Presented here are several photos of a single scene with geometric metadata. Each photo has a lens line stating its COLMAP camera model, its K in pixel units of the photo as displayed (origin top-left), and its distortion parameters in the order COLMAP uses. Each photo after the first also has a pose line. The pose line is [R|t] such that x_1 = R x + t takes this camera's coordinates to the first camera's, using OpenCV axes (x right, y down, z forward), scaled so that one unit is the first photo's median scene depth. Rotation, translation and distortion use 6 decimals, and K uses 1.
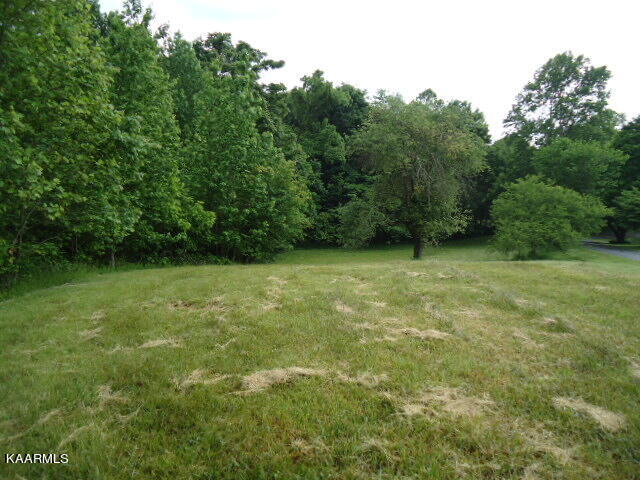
lens RADIAL K [[484.2, 0, 322.9], [0, 484.2, 239.1], [0, 0, 1]] dist [-0.003788, 0.011238]
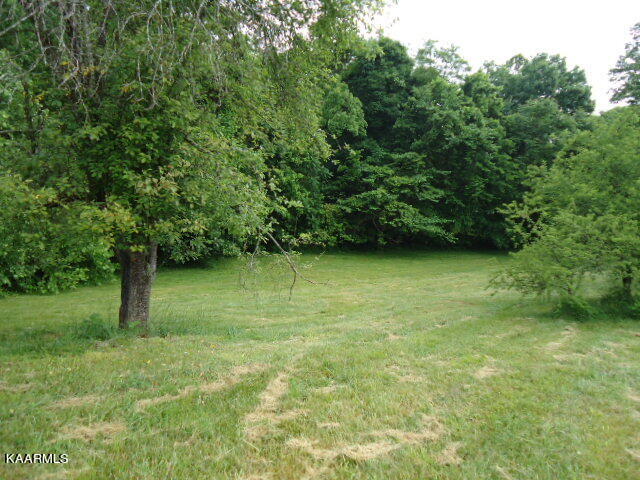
lens RADIAL K [[484.2, 0, 318.4], [0, 484.2, 239.9], [0, 0, 1]] dist [-0.003788, 0.011238]
pose [[0.976094, 0.031663, -0.215031, 0.142229], [-0.030982, 0.999499, 0.006536, -0.005493], [0.215130, 0.000282, 0.976585, 0.283736]]
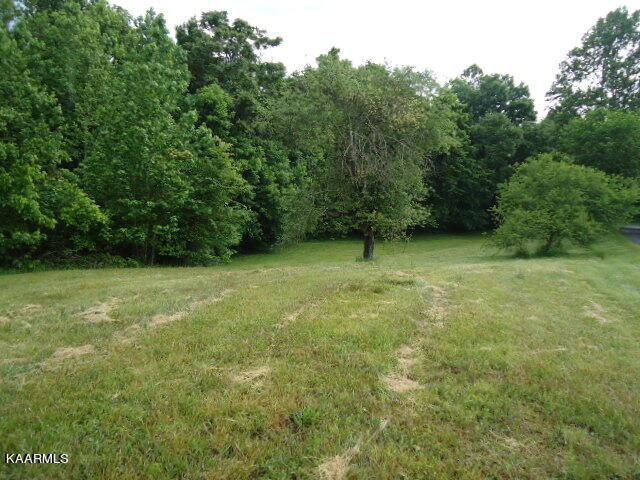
lens RADIAL K [[484.2, 0, 318.5], [0, 484.2, 240.0], [0, 0, 1]] dist [-0.003788, 0.011238]
pose [[0.990752, -0.005893, -0.135560, 0.086161], [0.009351, 0.999647, 0.024888, -0.004309], [0.135365, -0.025926, 0.990457, 0.069164]]
